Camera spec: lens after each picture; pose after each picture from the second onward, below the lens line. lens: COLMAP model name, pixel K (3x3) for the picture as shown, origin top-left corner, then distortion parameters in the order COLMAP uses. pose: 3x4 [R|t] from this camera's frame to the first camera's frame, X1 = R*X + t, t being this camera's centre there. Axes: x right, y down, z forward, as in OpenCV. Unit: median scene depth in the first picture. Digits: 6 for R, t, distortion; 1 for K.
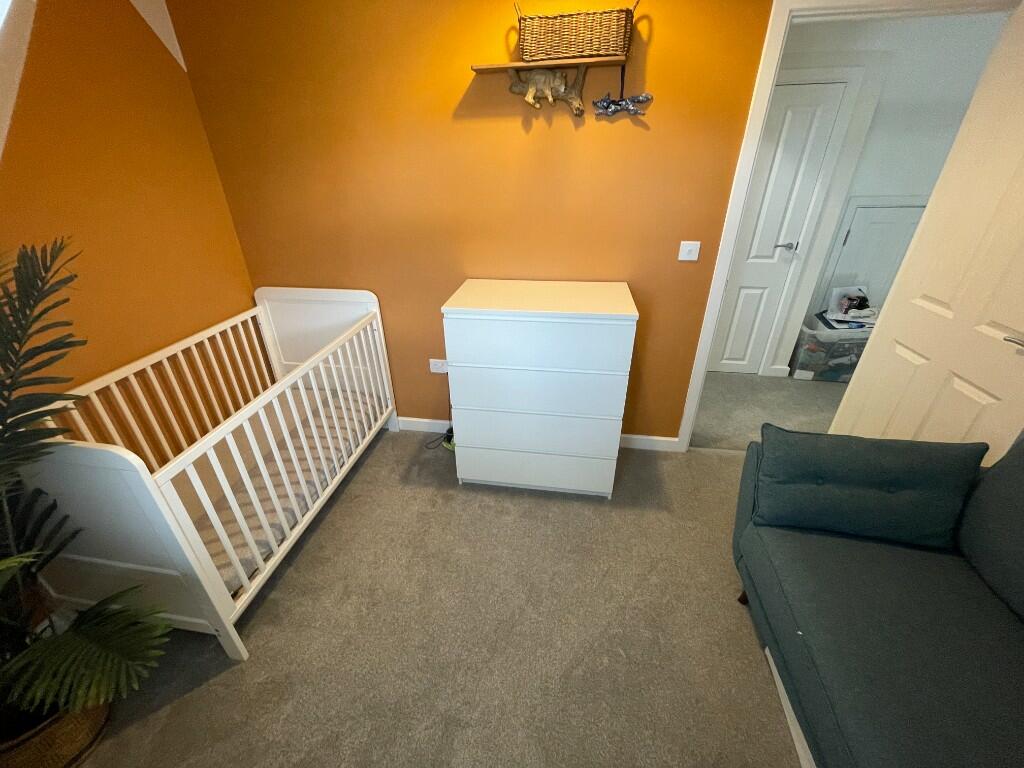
lens RADIAL K [[414.2, 0, 504.9], [0, 414.2, 384.4], [0, 0, 1]] dist [-0.000549, -0.000646]
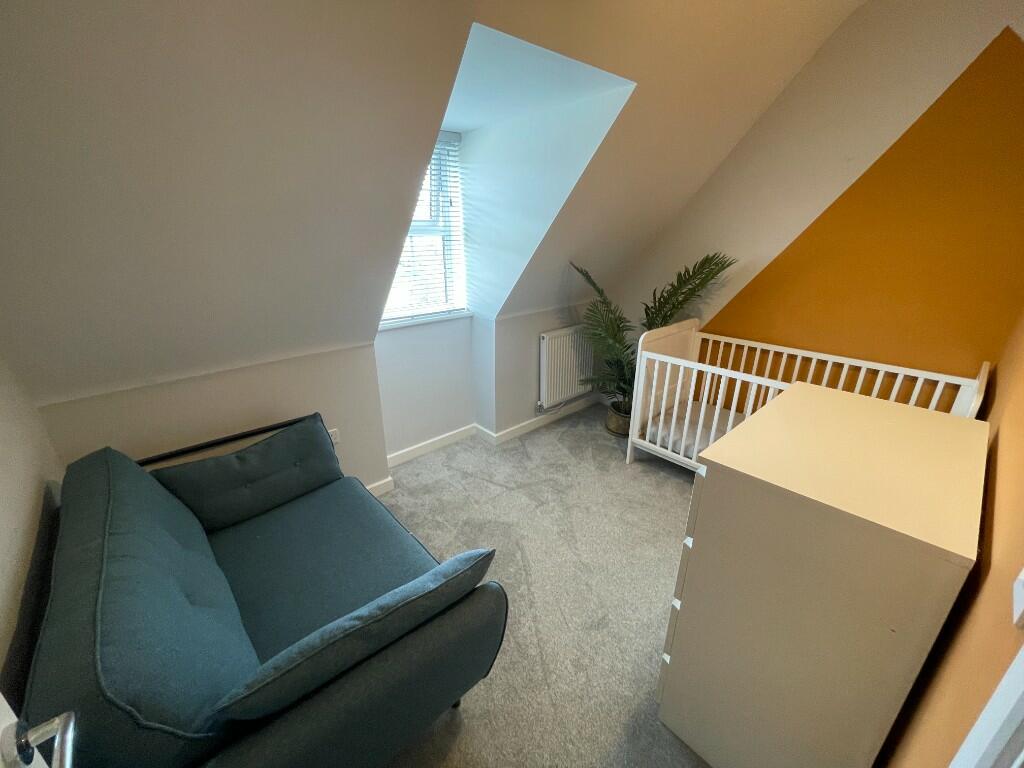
lens RADIAL K [[414.2, 0, 504.9], [0, 414.2, 384.4], [0, 0, 1]] dist [-0.000549, -0.000646]
pose [[-0.631782, 0.289033, -0.719244, 1.085122], [-0.359806, 0.712515, 0.602381, -0.598204], [0.686579, 0.639361, -0.346158, 1.087960]]
